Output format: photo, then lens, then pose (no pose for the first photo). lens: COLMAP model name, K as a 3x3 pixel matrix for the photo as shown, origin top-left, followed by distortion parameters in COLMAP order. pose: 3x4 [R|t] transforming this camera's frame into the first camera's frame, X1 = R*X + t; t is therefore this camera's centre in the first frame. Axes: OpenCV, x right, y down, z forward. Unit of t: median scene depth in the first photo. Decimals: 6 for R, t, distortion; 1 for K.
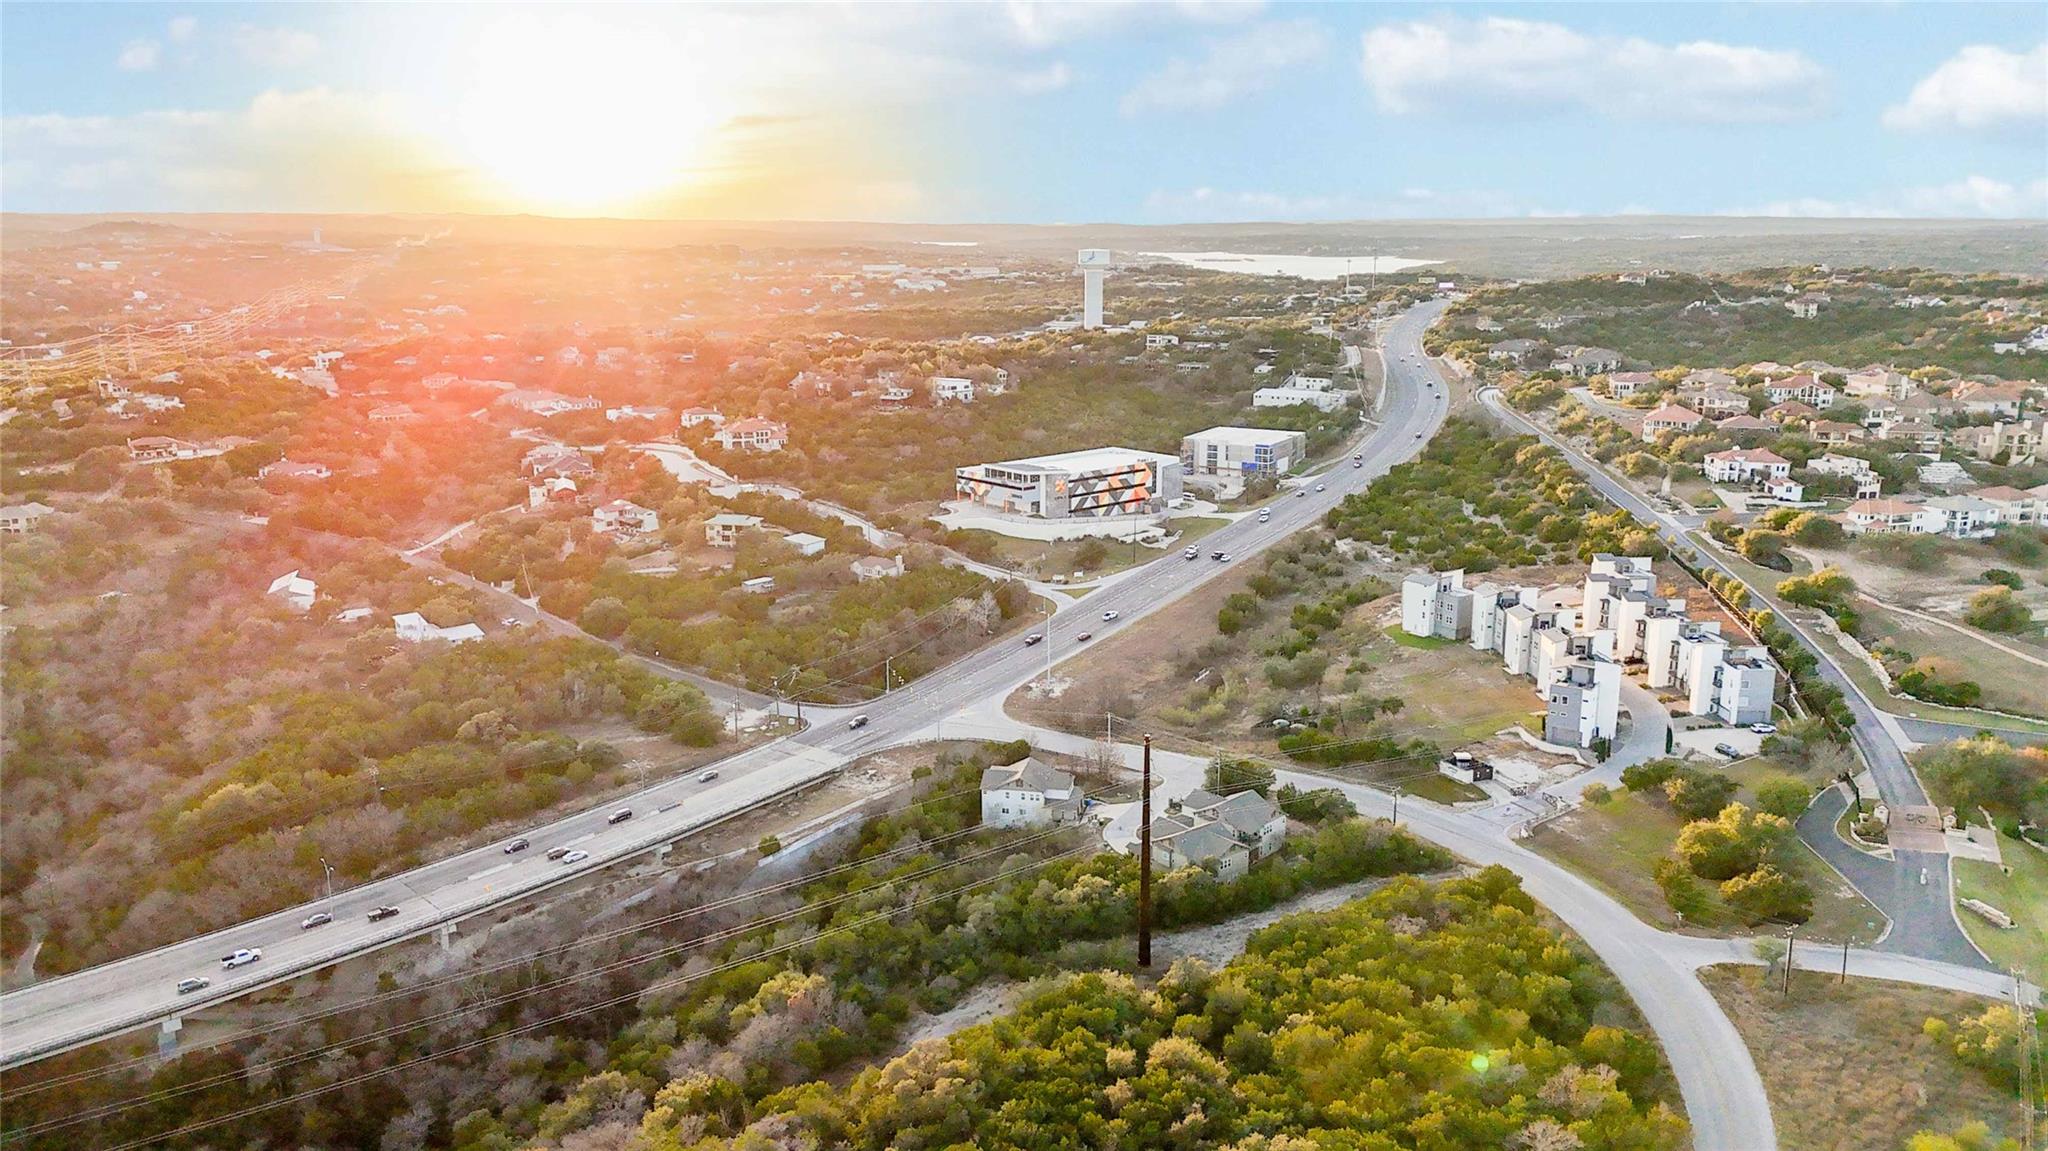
lens RADIAL K [[1494.0, 0, 1024.0], [0, 1494.0, 575.5], [0, 0, 1]] dist [0.035657, -0.002911]
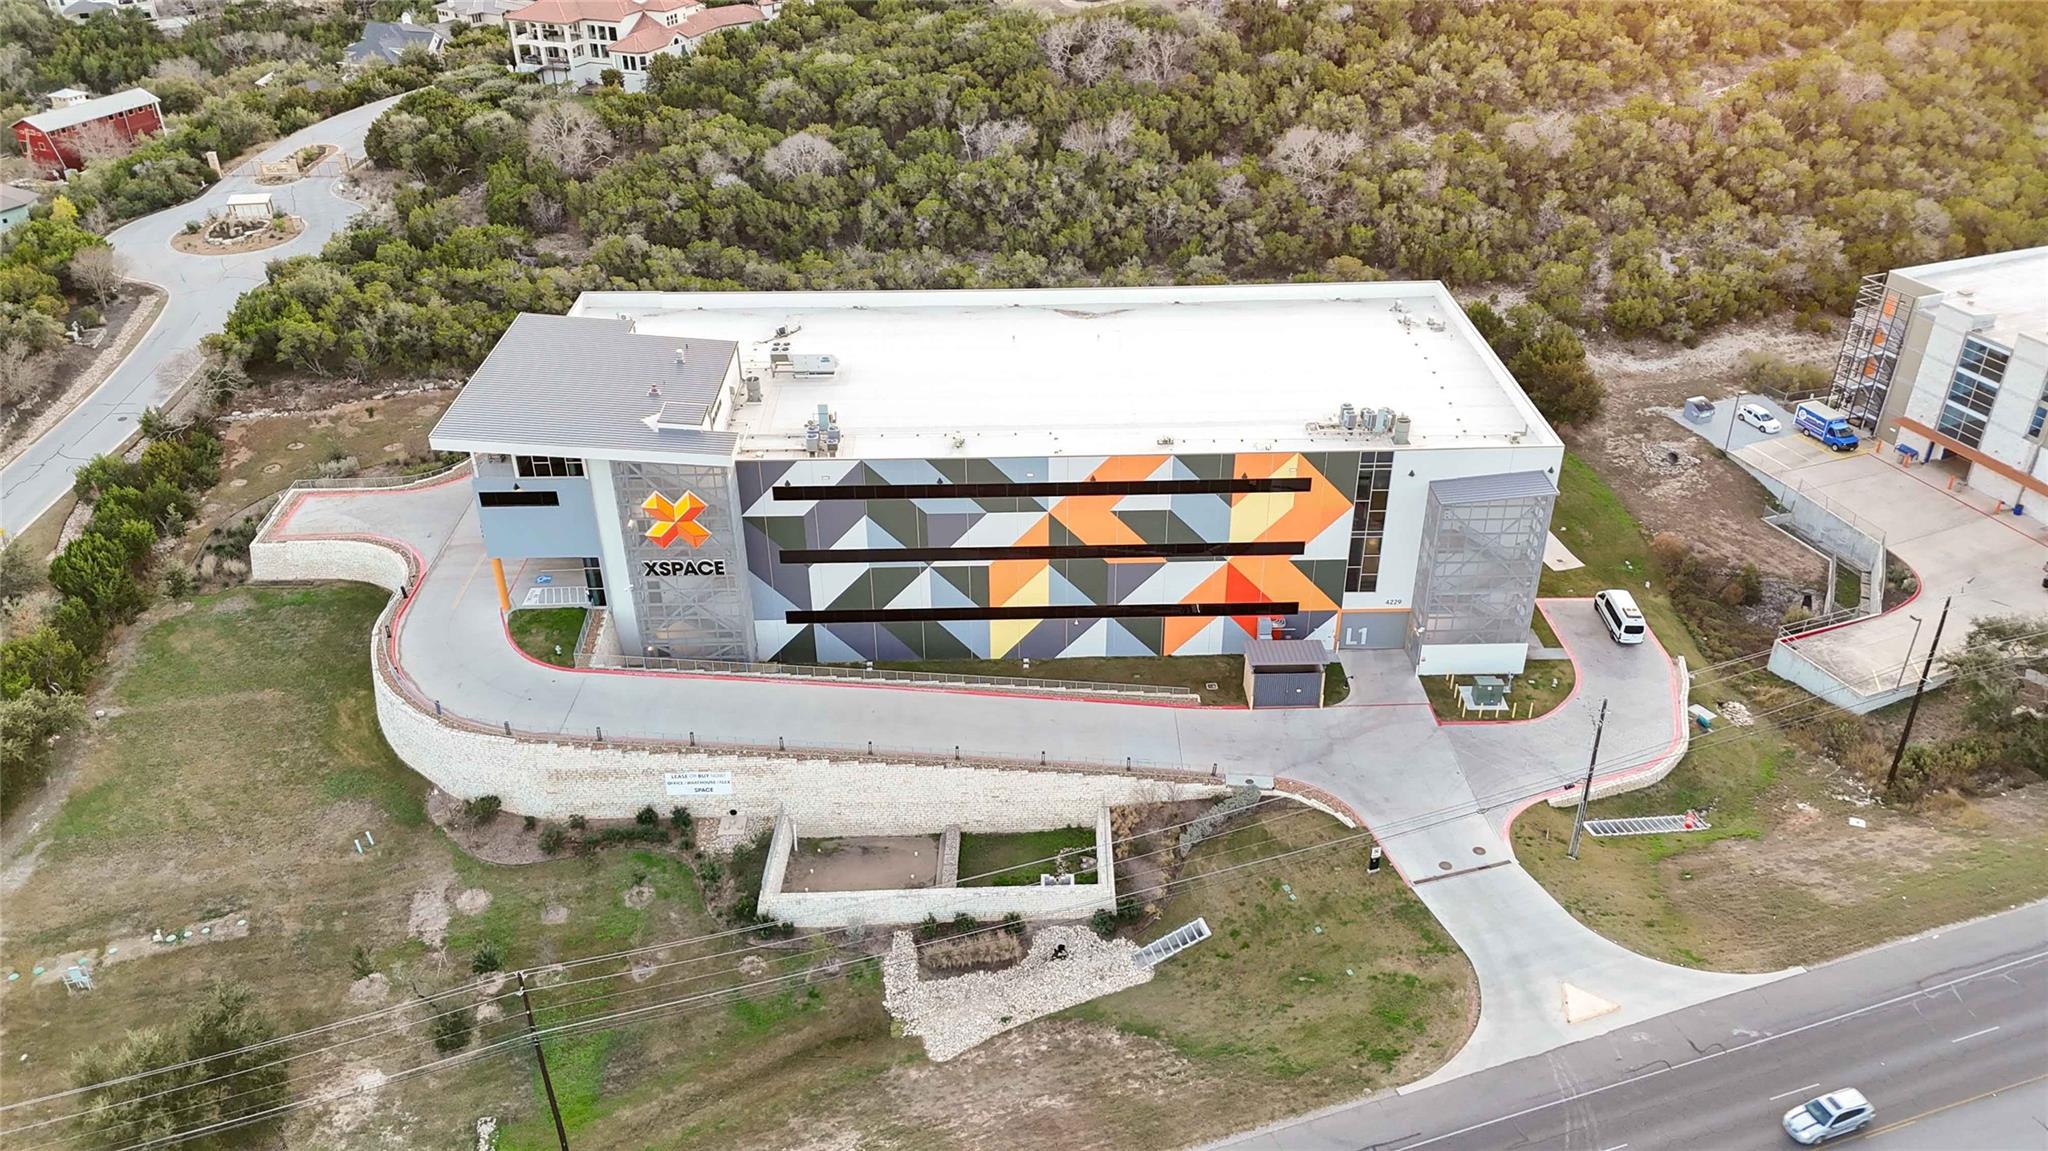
lens RADIAL K [[1494.0, 0, 1024.0], [0, 1494.0, 575.5], [0, 0, 1]] dist [0.035657, -0.002911]
pose [[0.762632, 0.322543, -0.560676, 0.172624], [-0.145264, 0.930065, 0.337456, -0.124353], [0.630310, -0.175909, 0.756152, 0.840402]]
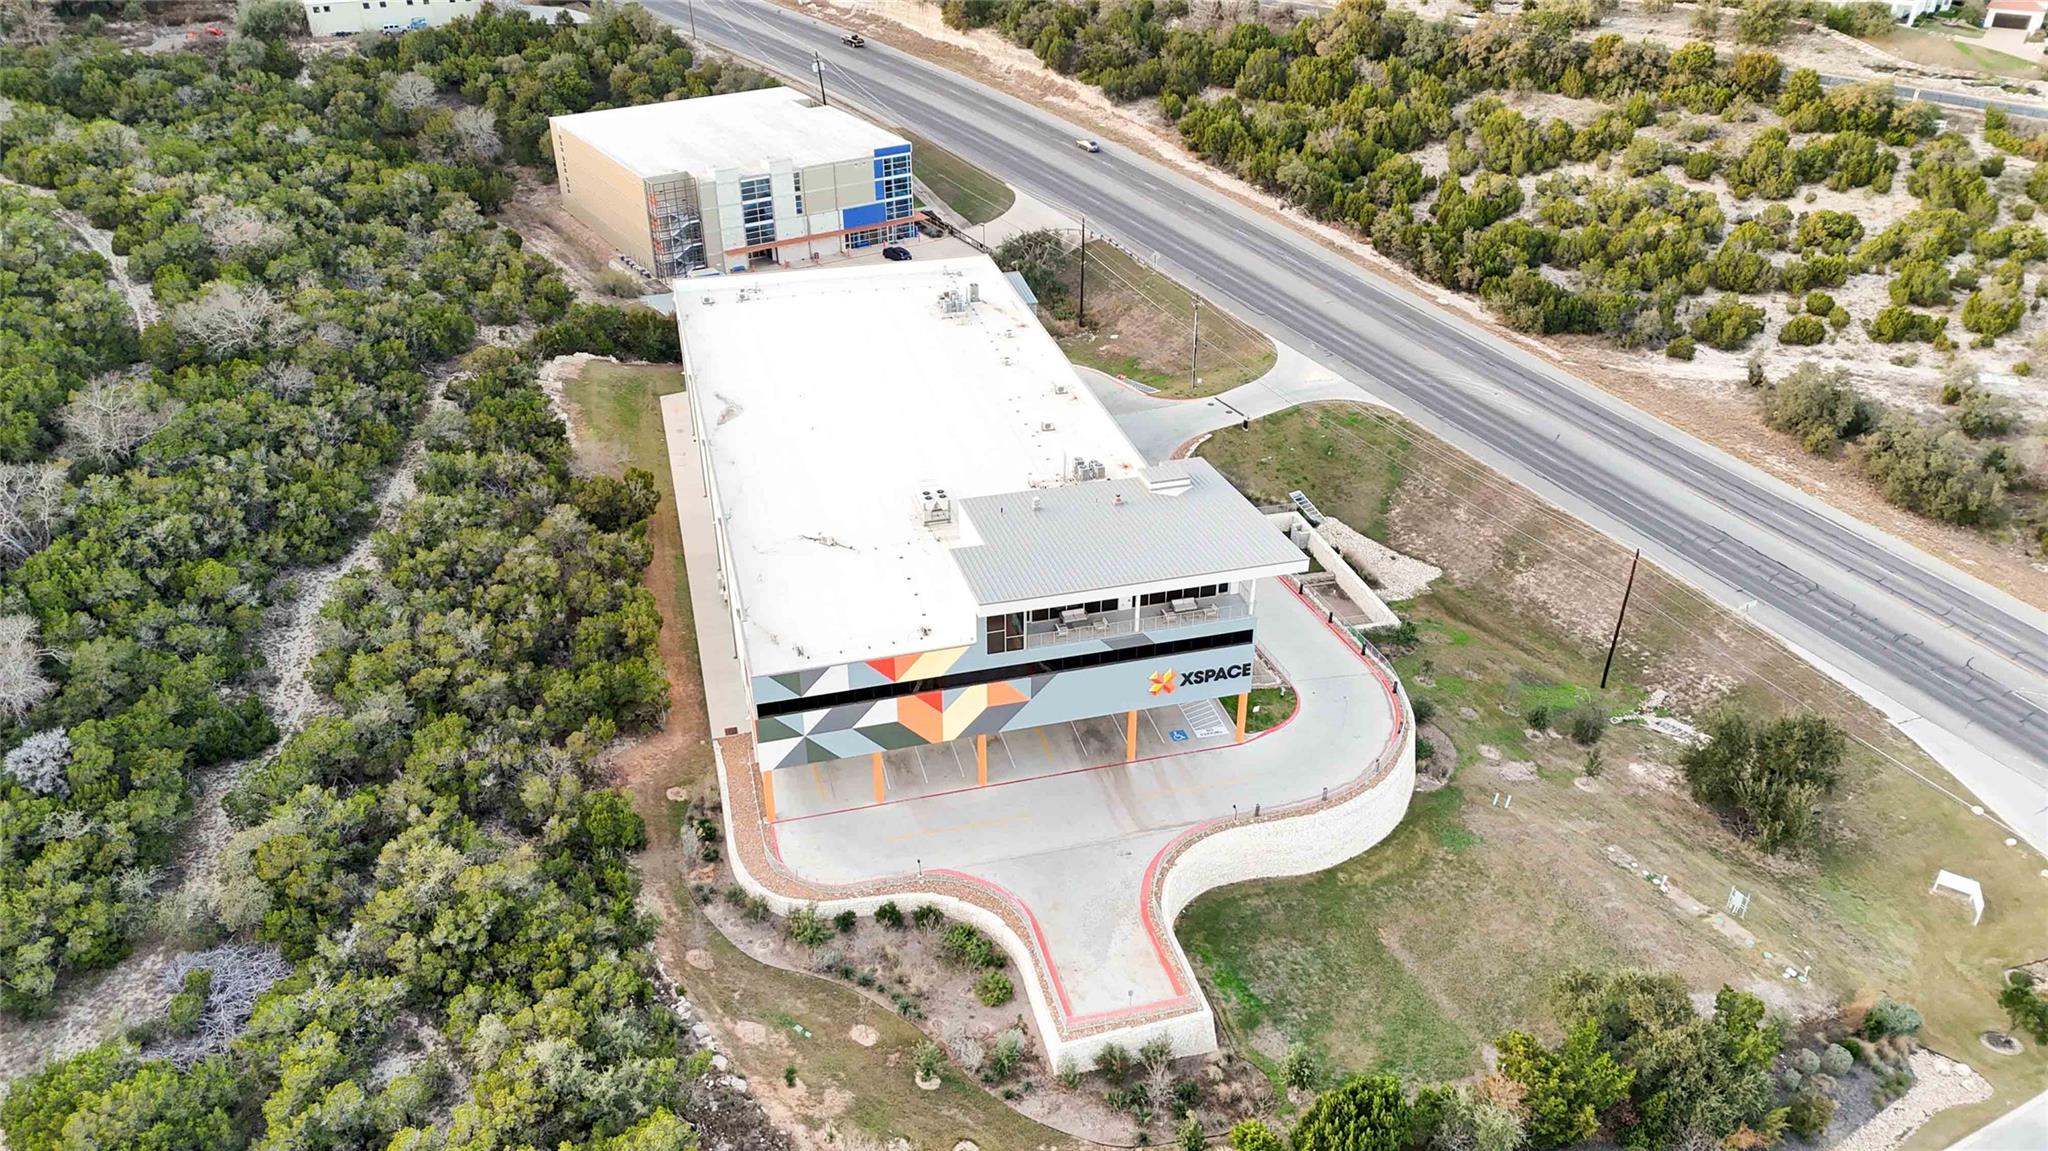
lens RADIAL K [[1494.0, 0, 1024.0], [0, 1494.0, 575.5], [0, 0, 1]] dist [0.035657, -0.002911]
pose [[0.451645, -0.457139, 0.766186, -0.156930], [0.217025, 0.889259, 0.402639, -0.147618], [-0.865400, -0.015568, 0.500840, 0.875863]]
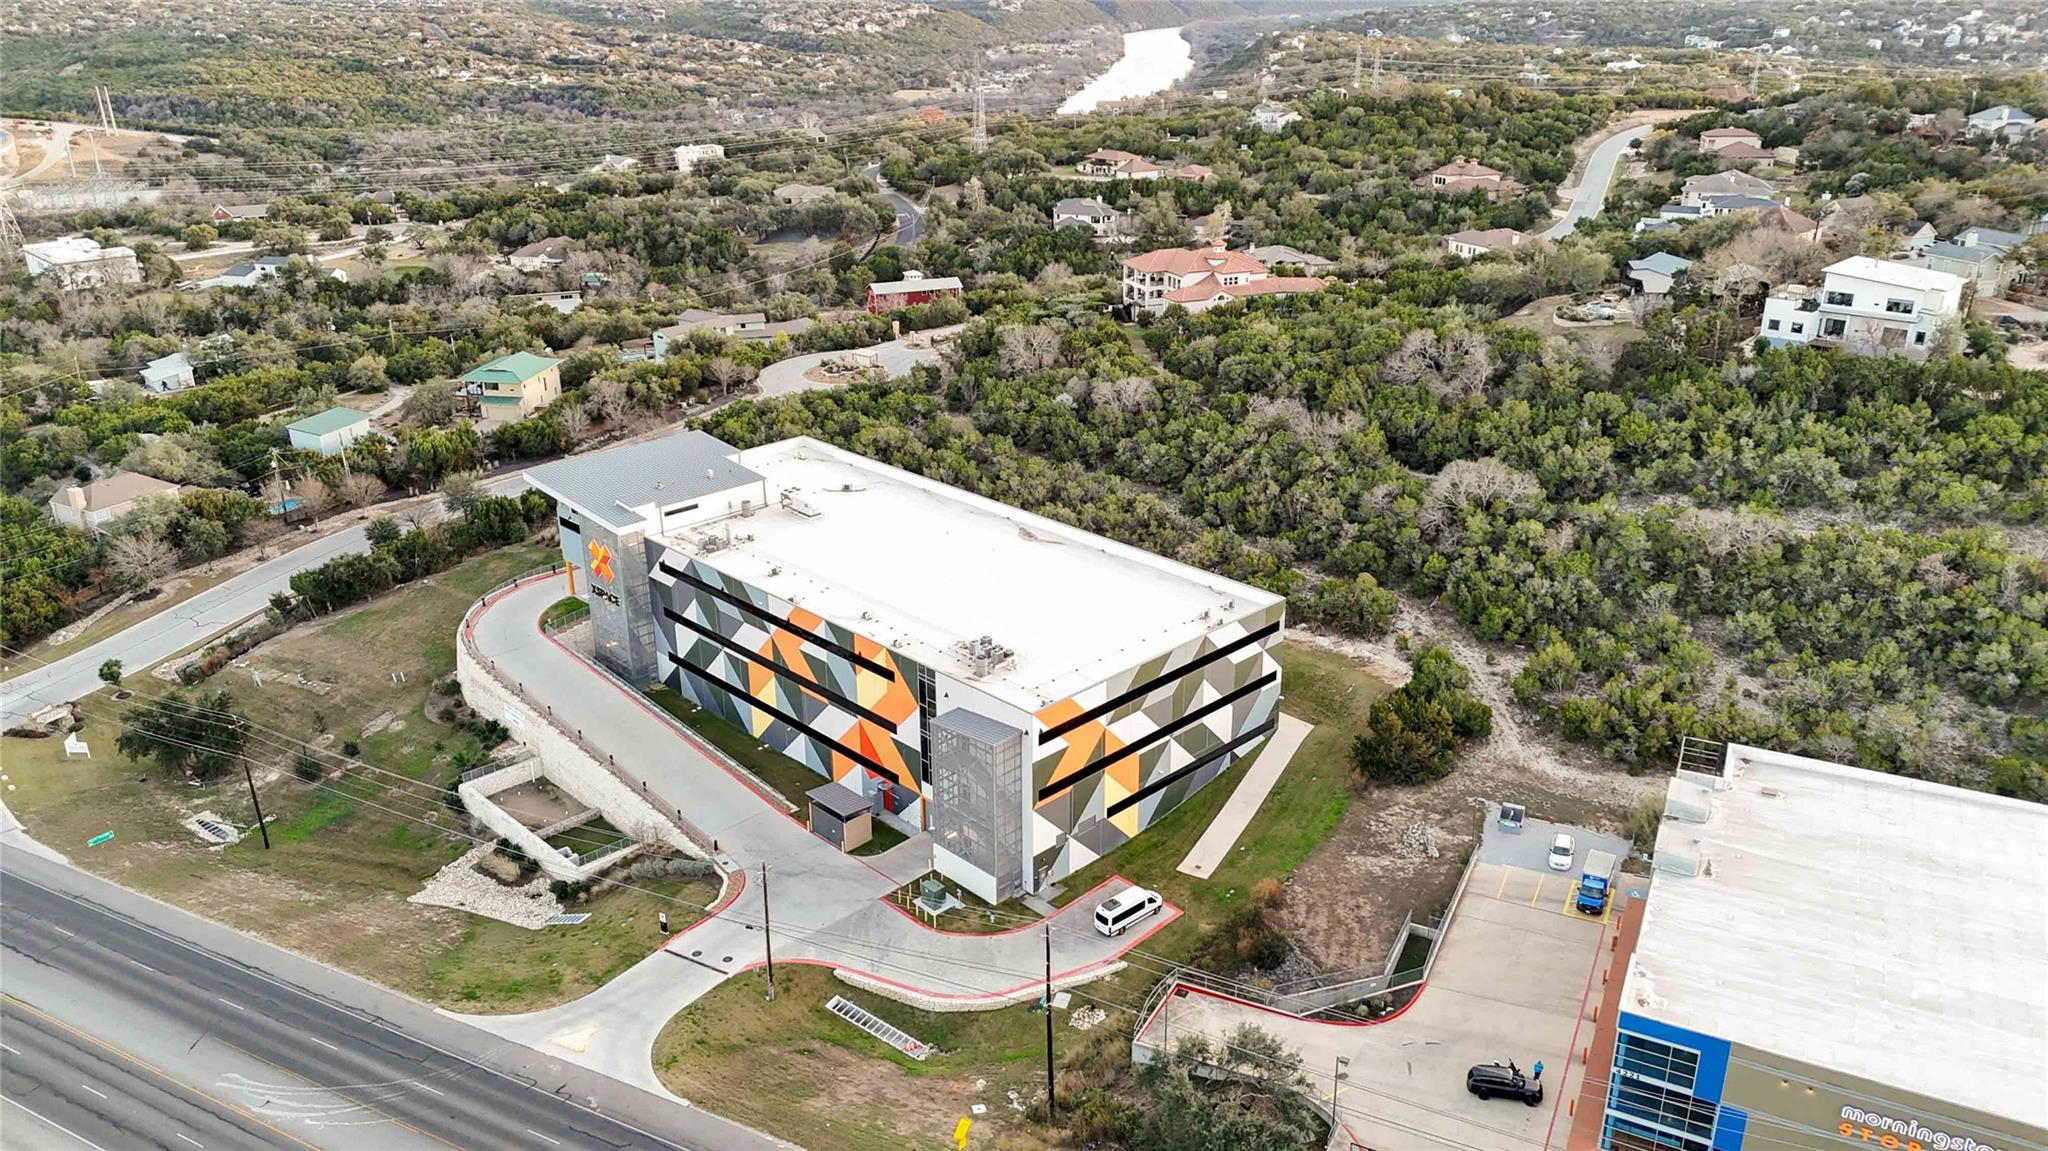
lens RADIAL K [[1494.0, 0, 1024.0], [0, 1494.0, 575.5], [0, 0, 1]] dist [0.035657, -0.002911]
pose [[0.052330, 0.367553, -0.928529, 0.313860], [-0.232830, 0.908669, 0.346570, -0.181109], [0.971108, 0.198053, 0.133129, 1.006788]]
